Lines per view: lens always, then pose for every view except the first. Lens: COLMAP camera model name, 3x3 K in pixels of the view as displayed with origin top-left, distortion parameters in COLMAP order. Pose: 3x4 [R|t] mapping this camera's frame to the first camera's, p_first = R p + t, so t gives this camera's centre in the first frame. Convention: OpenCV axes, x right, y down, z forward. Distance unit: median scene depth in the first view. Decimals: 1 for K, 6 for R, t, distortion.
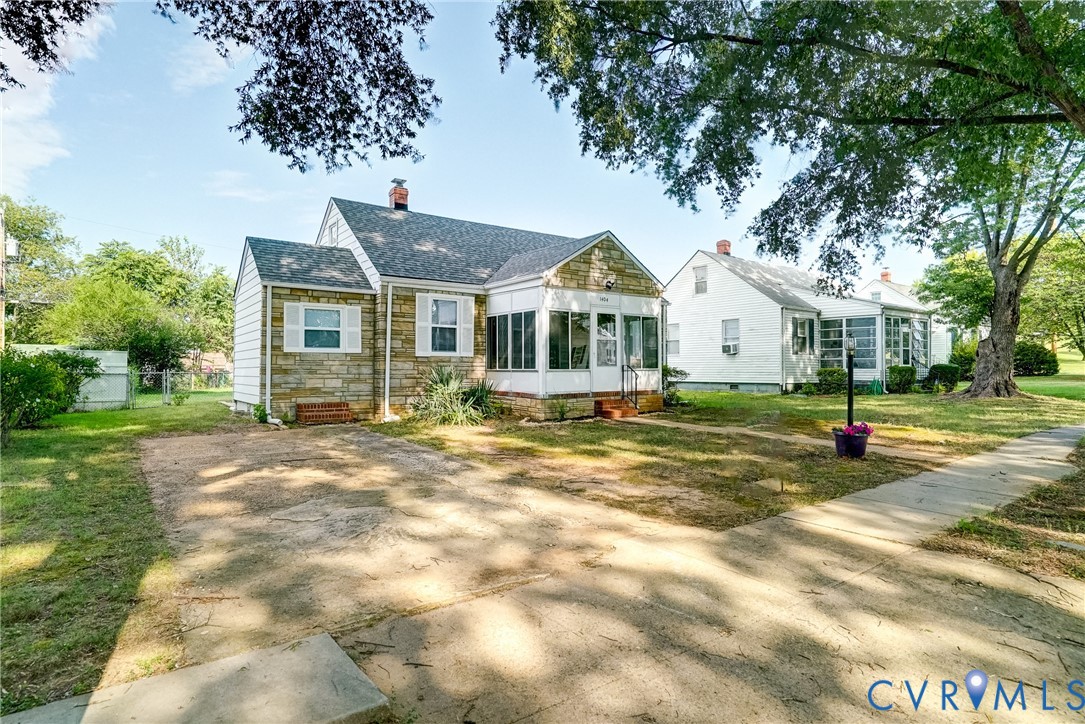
lens RADIAL K [[602.1, 0, 536.4], [0, 602.1, 362.3], [0, 0, 1]] dist [-0.001900, -0.000017]
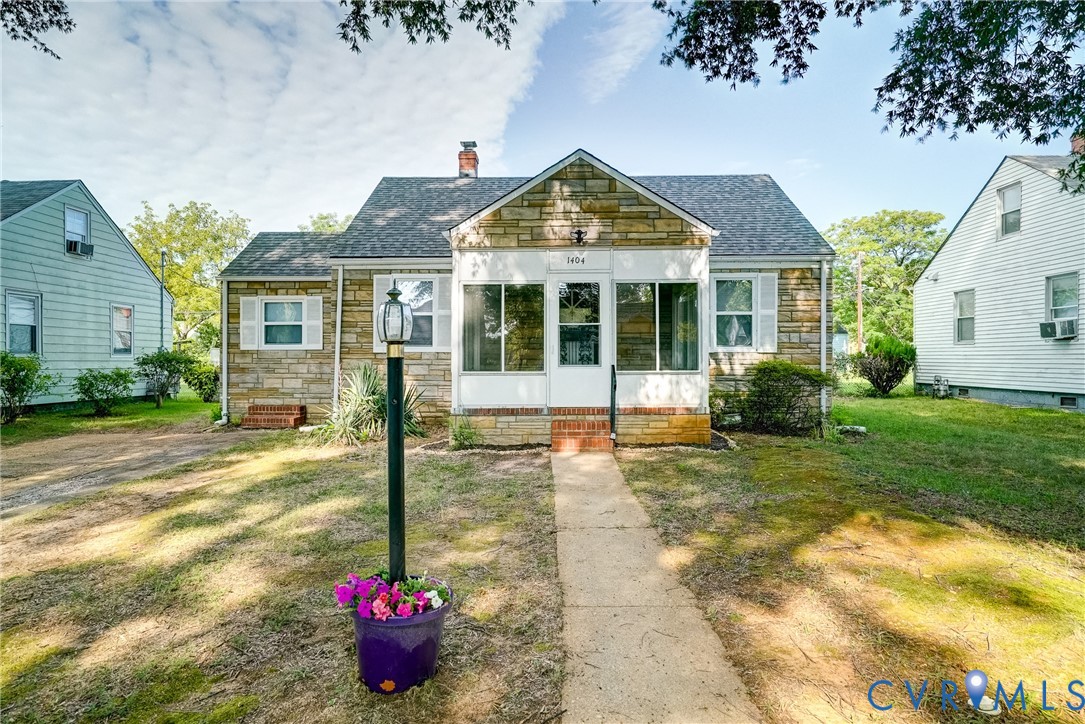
lens RADIAL K [[610.6, 0, 535.1], [0, 610.6, 363.8], [0, 0, 1]] dist [-0.024307, 0.020792]
pose [[0.786018, 0.007108, -0.618163, 0.499672], [0.006743, 0.999776, 0.020070, -0.010325], [0.618167, -0.019944, 0.785794, 0.498565]]
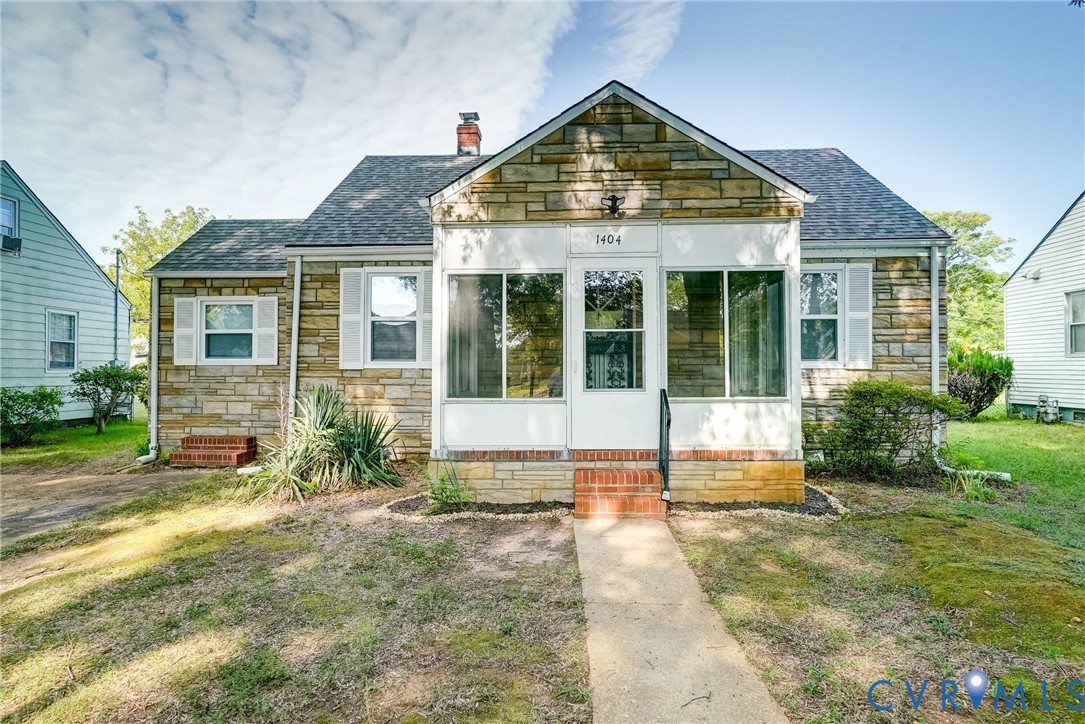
lens RADIAL K [[610.6, 0, 535.1], [0, 610.6, 363.8], [0, 0, 1]] dist [-0.024307, 0.020792]
pose [[0.773102, -0.004606, -0.634264, 0.373275], [0.007097, 0.999974, 0.001388, -0.015498], [0.634242, -0.005575, 0.773115, 0.655718]]
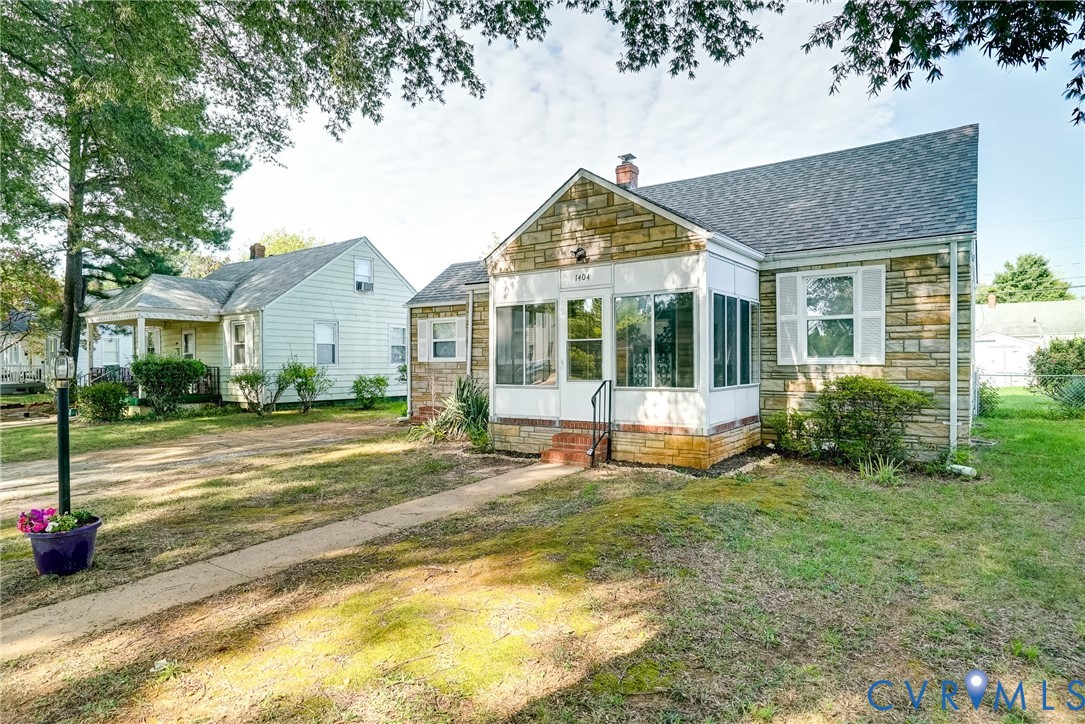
lens RADIAL K [[622.2, 0, 537.1], [0, 622.2, 363.6], [0, 0, 1]] dist [-0.002929, 0.000125]
pose [[0.302241, 0.006227, -0.953211, 0.771649], [0.017700, 0.999770, 0.012143, -0.022949], [0.953067, -0.020542, 0.302061, 0.794554]]
